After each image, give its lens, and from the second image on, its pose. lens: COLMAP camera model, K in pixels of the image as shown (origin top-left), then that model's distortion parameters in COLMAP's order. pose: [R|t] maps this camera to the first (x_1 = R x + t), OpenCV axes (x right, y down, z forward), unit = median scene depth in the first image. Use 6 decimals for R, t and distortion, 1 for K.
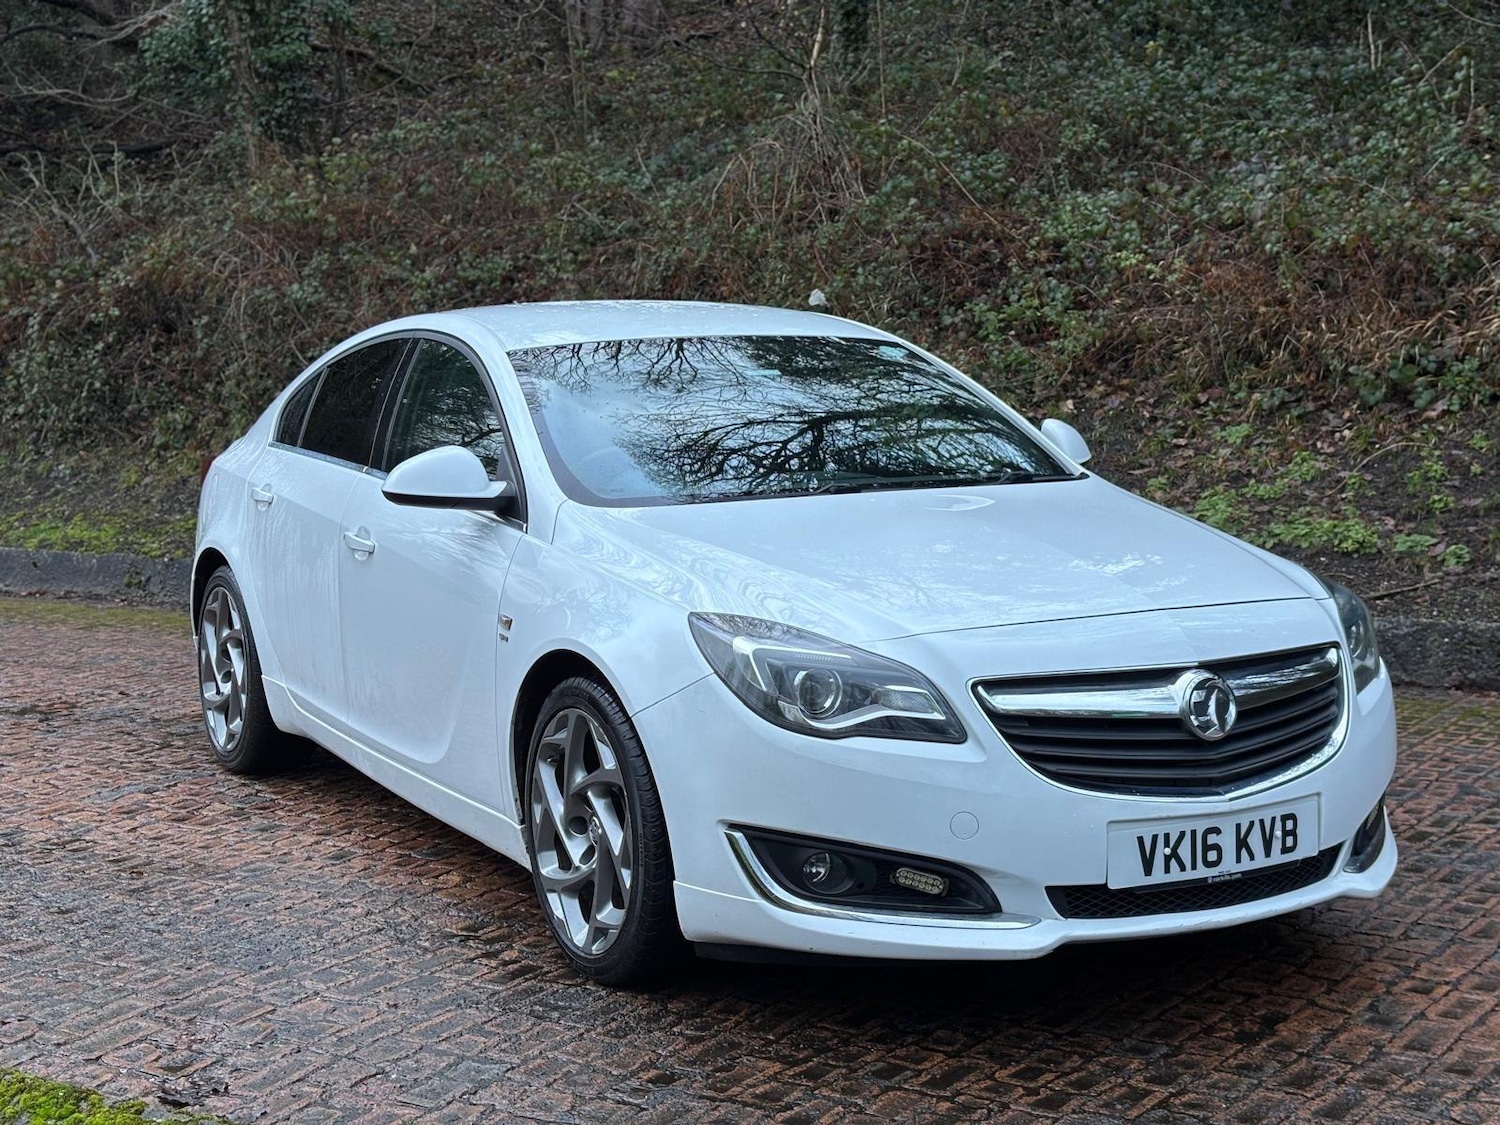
lens RADIAL K [[2304.7, 0, 742.7], [0, 2304.7, 551.9], [0, 0, 1]] dist [0.132917, 0.000000]
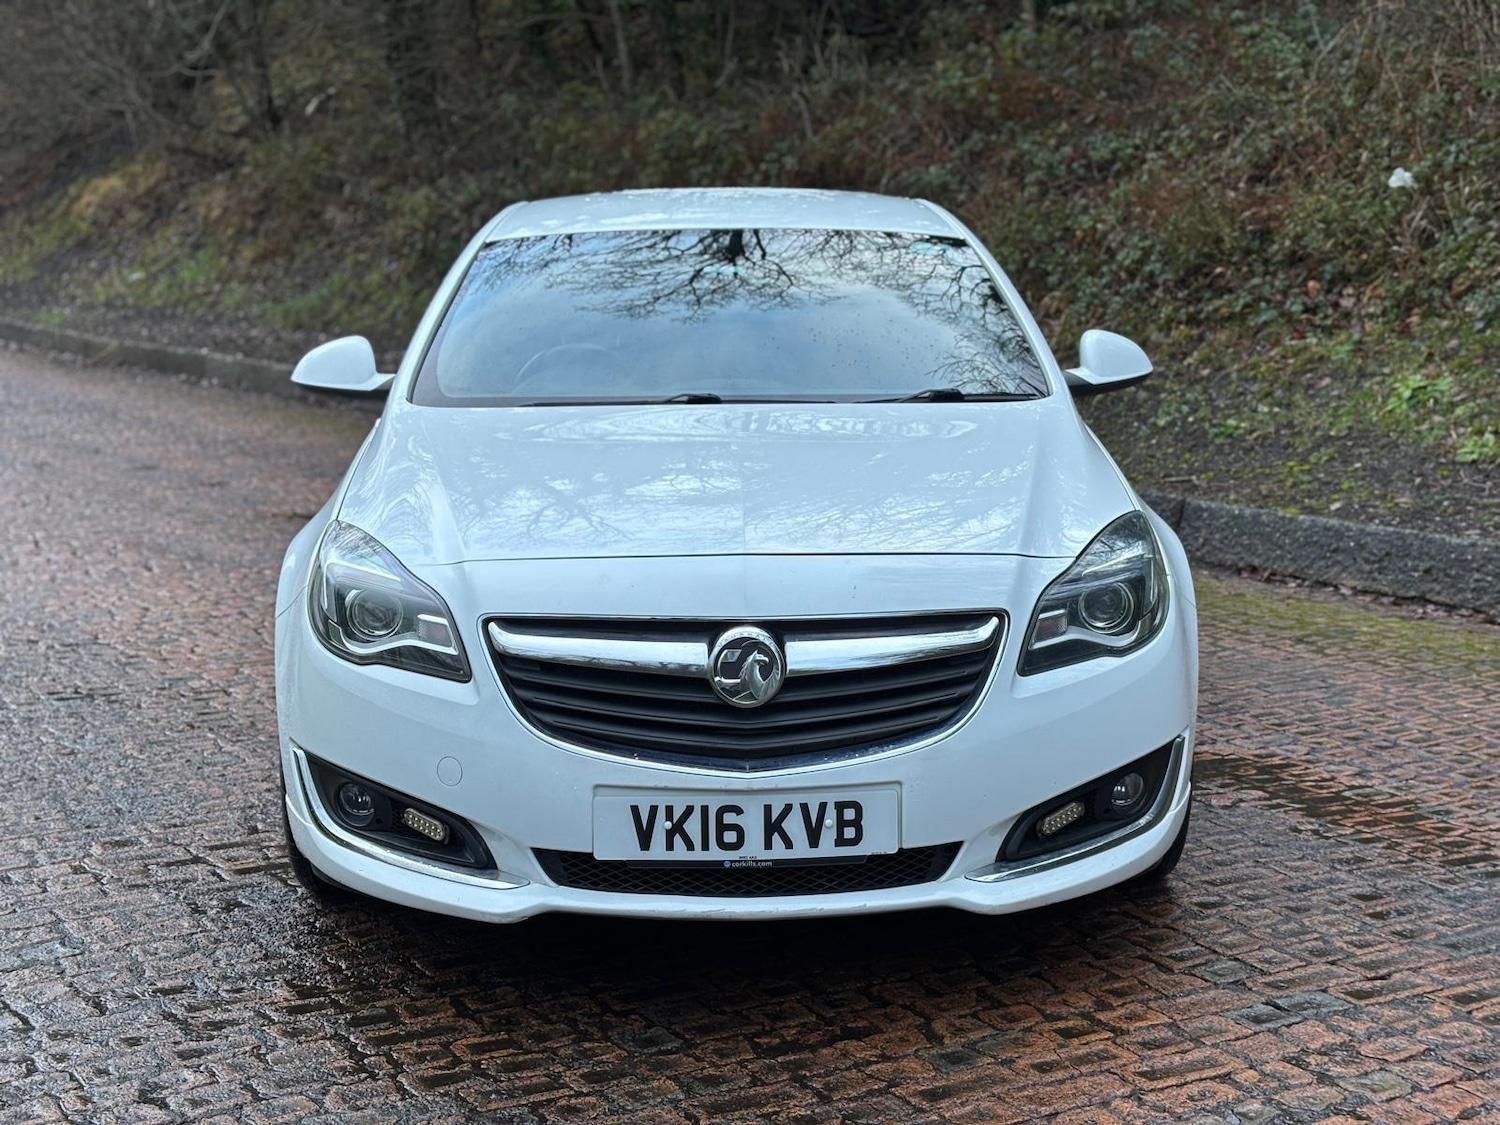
lens RADIAL K [[2304.7, 0, 750.6], [0, 2304.7, 576.4], [0, 0, 1]] dist [0.132917, 0.000000]
pose [[0.894658, 0.082075, -0.439148, 0.581469], [-0.054431, 0.995682, 0.075199, -0.033452], [0.443423, -0.043374, 0.895262, 0.224249]]
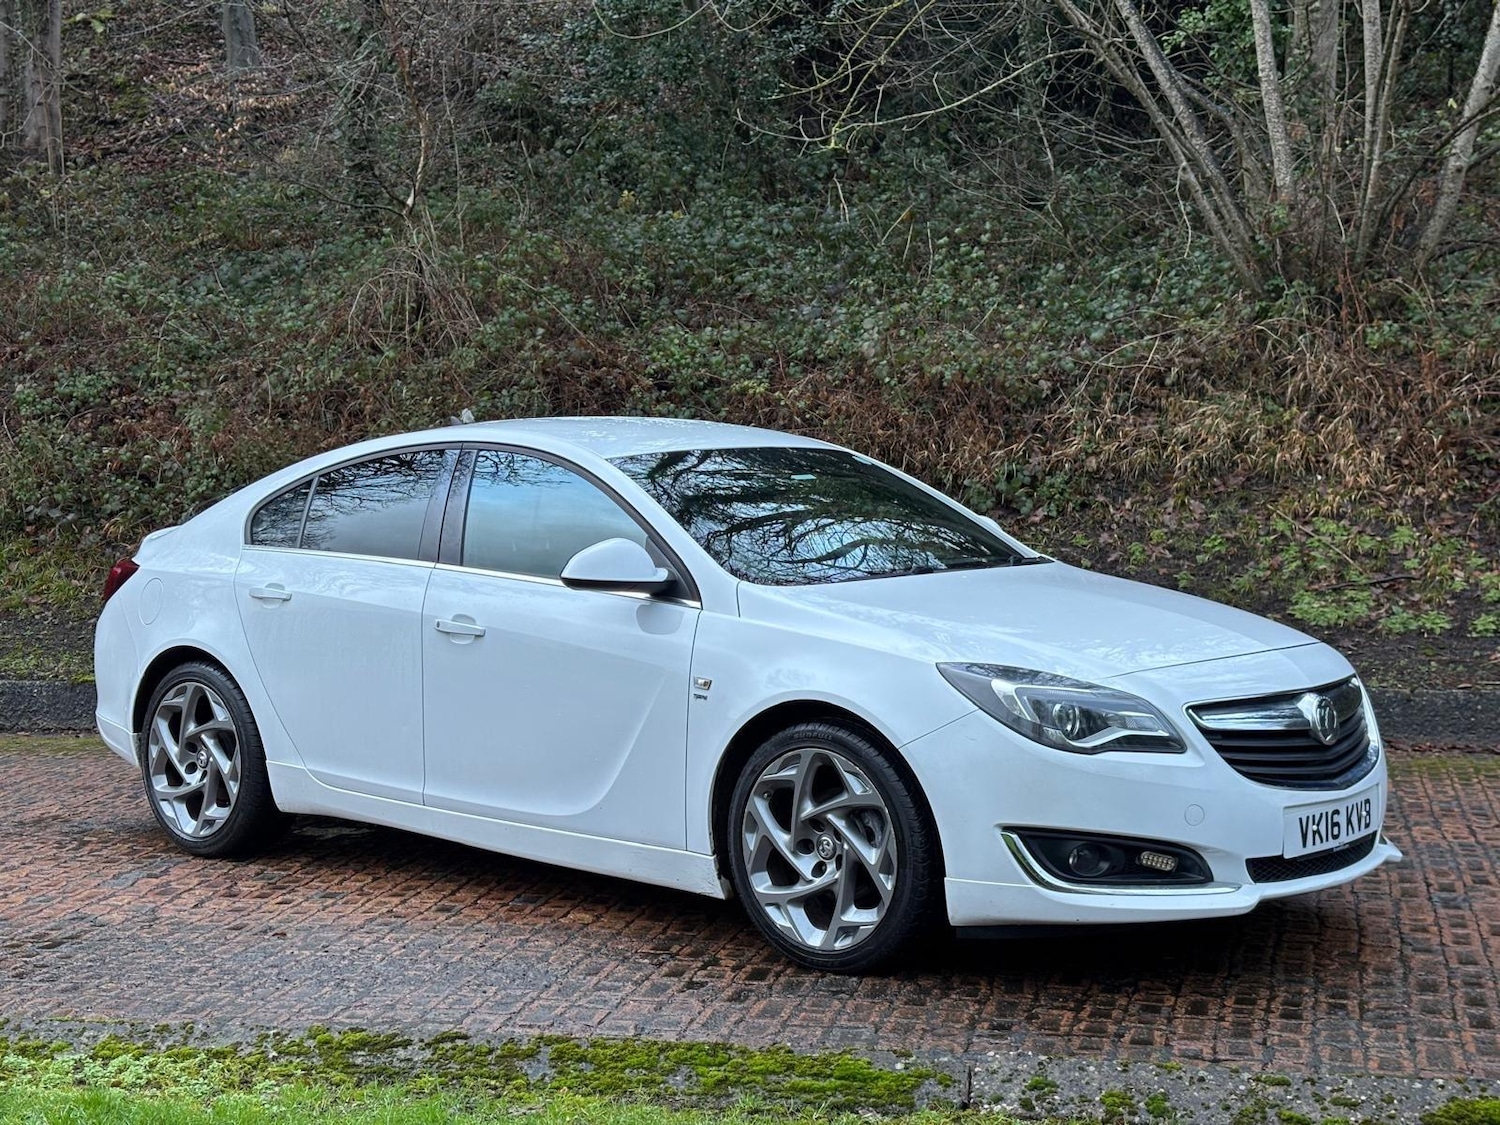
lens RADIAL K [[2304.7, 0, 757.2], [0, 2304.7, 535.6], [0, 0, 1]] dist [0.132917, 0.000000]
pose [[0.935741, -0.009603, 0.352557, -0.580544], [0.030830, 0.998030, -0.054643, 0.023463], [-0.351338, 0.062001, 0.934194, -0.149726]]
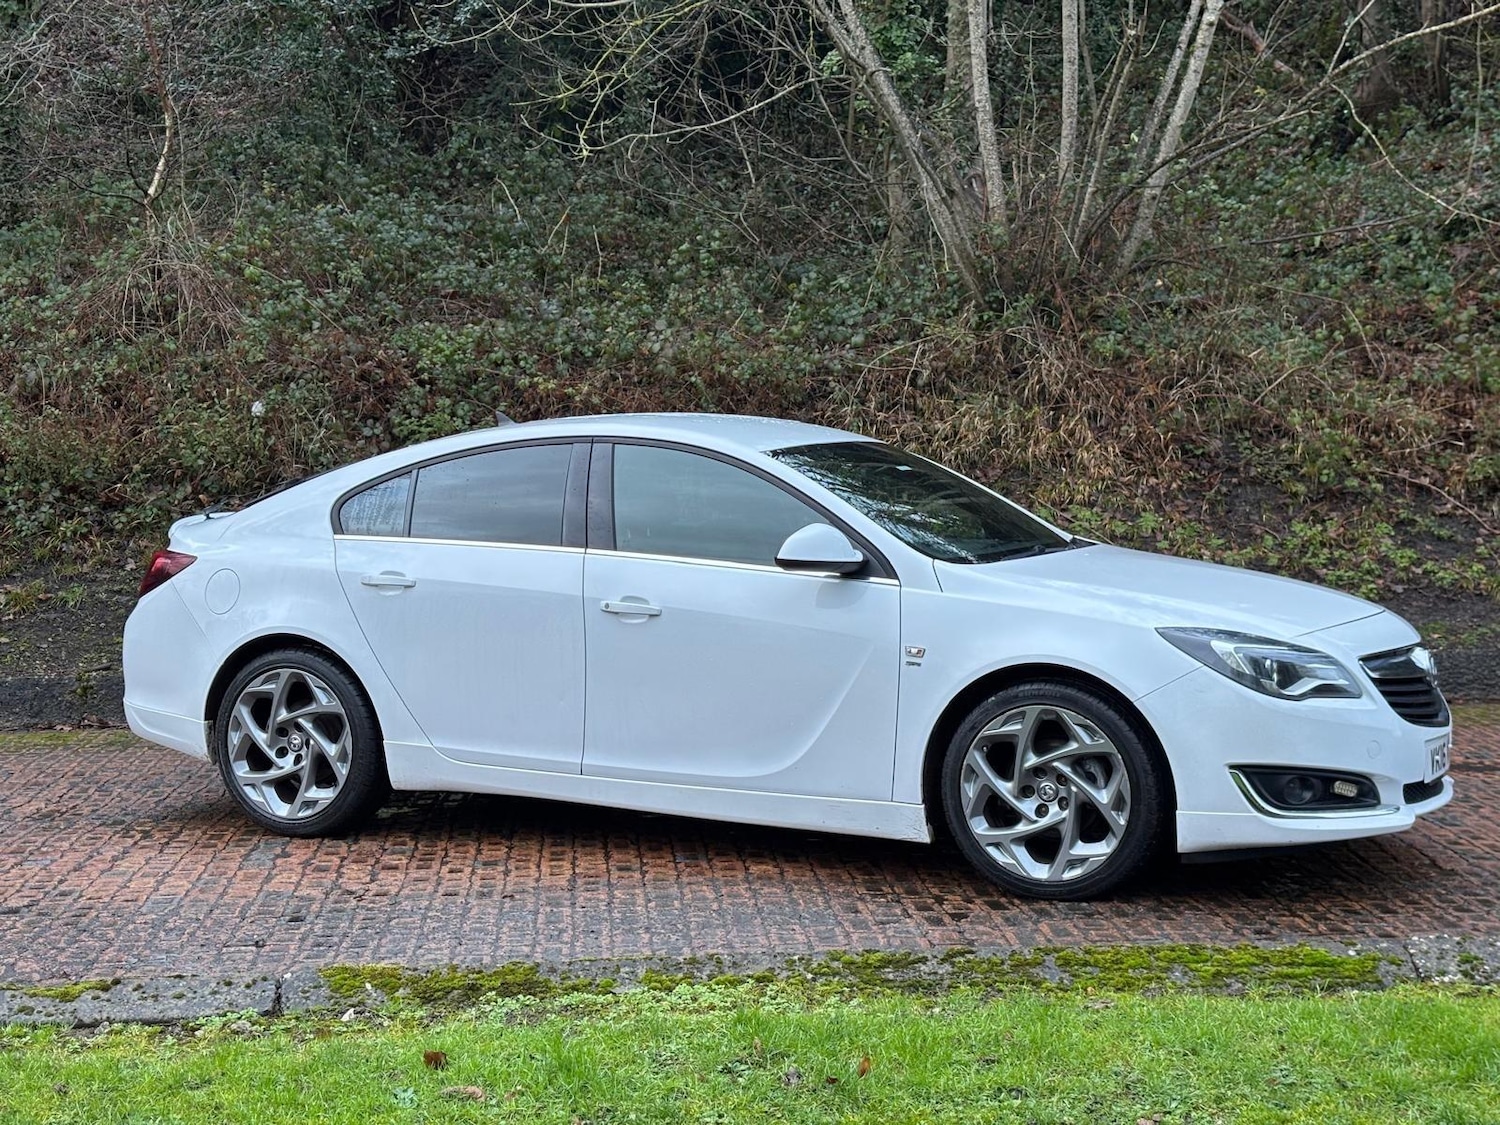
lens RADIAL K [[2304.7, 0, 755.3], [0, 2304.7, 557.2], [0, 0, 1]] dist [0.132917, 0.000000]
pose [[0.800389, -0.024500, 0.598980, -1.141961], [0.054261, 0.998024, -0.031685, 0.015140], [-0.597020, 0.057862, 0.800137, -0.018240]]
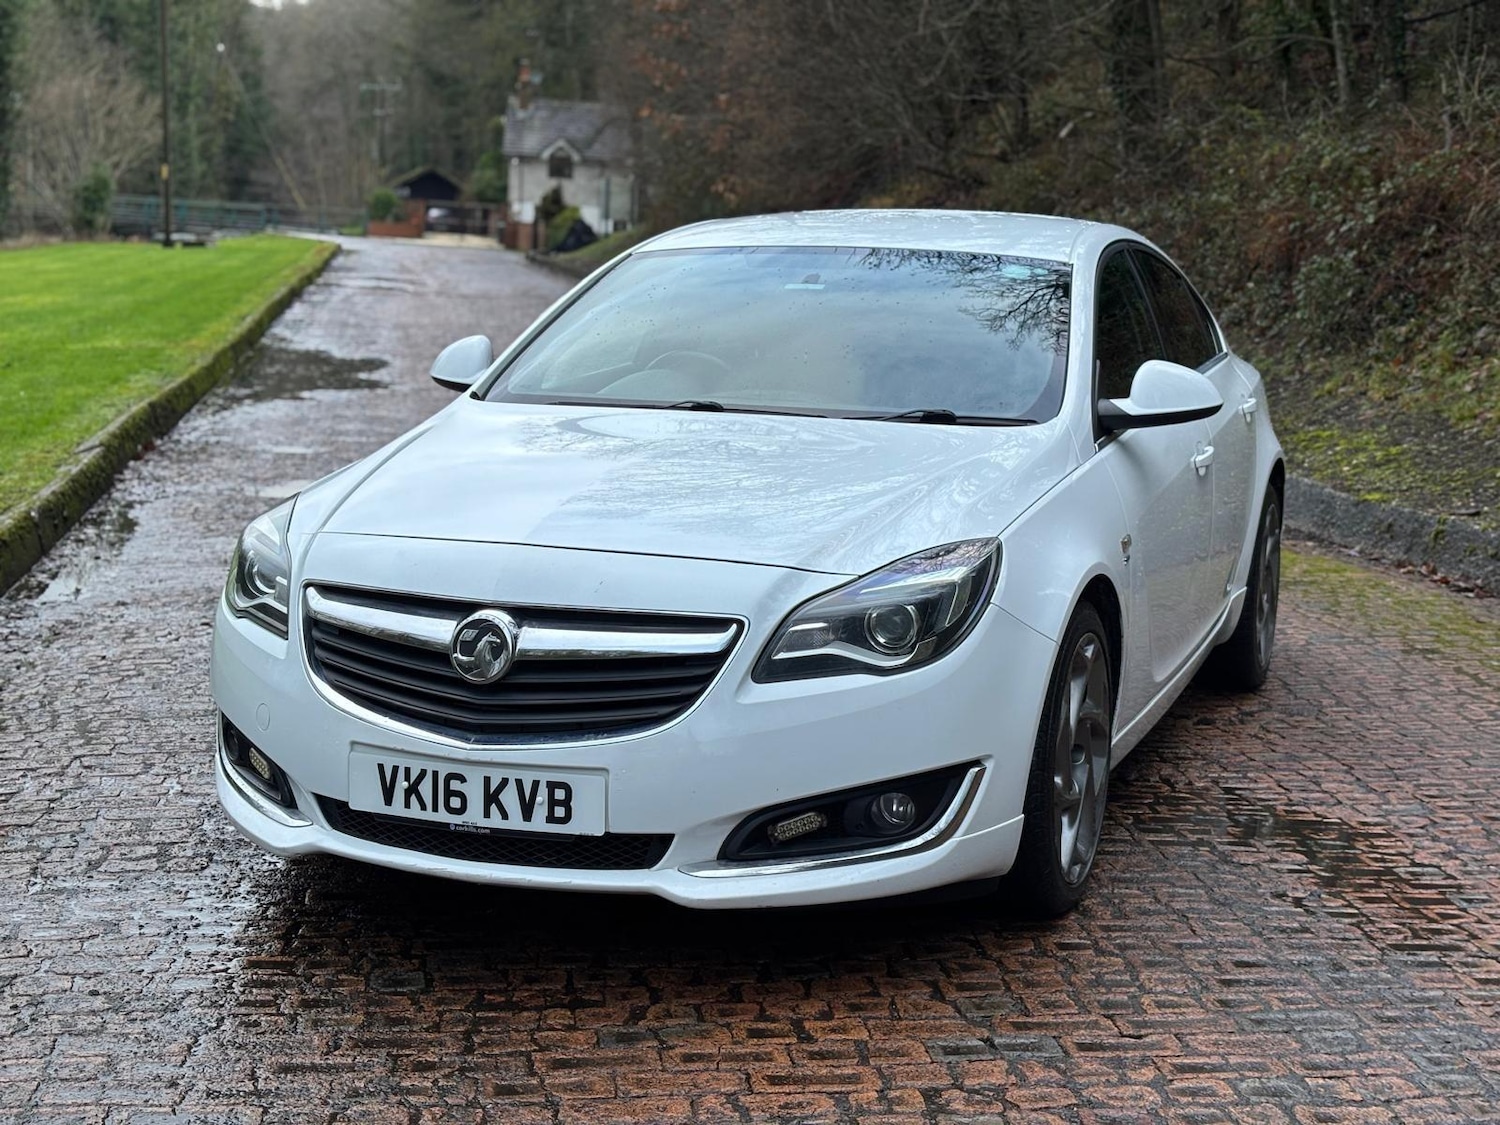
lens RADIAL K [[2304.7, 0, 740.3], [0, 2304.7, 567.6], [0, 0, 1]] dist [0.132917, 0.000000]
pose [[0.653413, 0.142680, -0.743434, 0.962283], [-0.107620, 0.989610, 0.095337, -0.066575], [0.749312, 0.017714, 0.661980, 0.457144]]
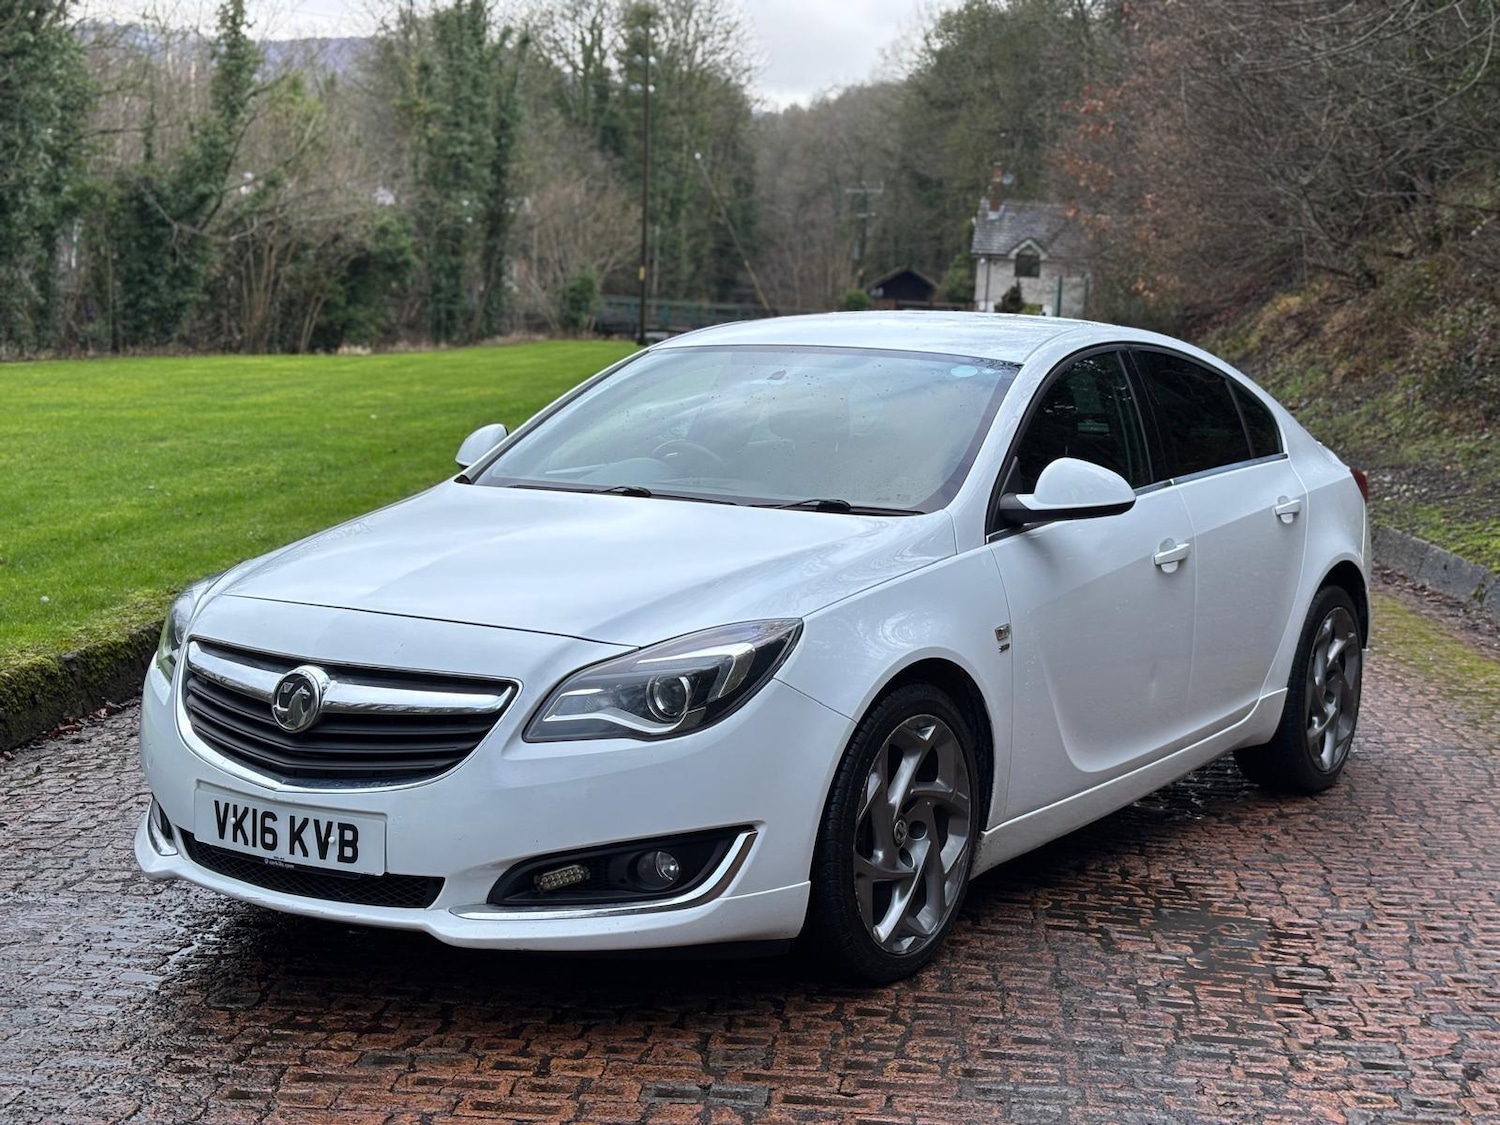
lens RADIAL K [[2304.7, 0, 748.4], [0, 2304.7, 554.8], [0, 0, 1]] dist [0.132917, 0.000000]
pose [[0.474142, 0.123824, -0.871698, 1.201509], [-0.122892, 0.989677, 0.073738, -0.100595], [0.871829, 0.072163, 0.484465, 0.666173]]
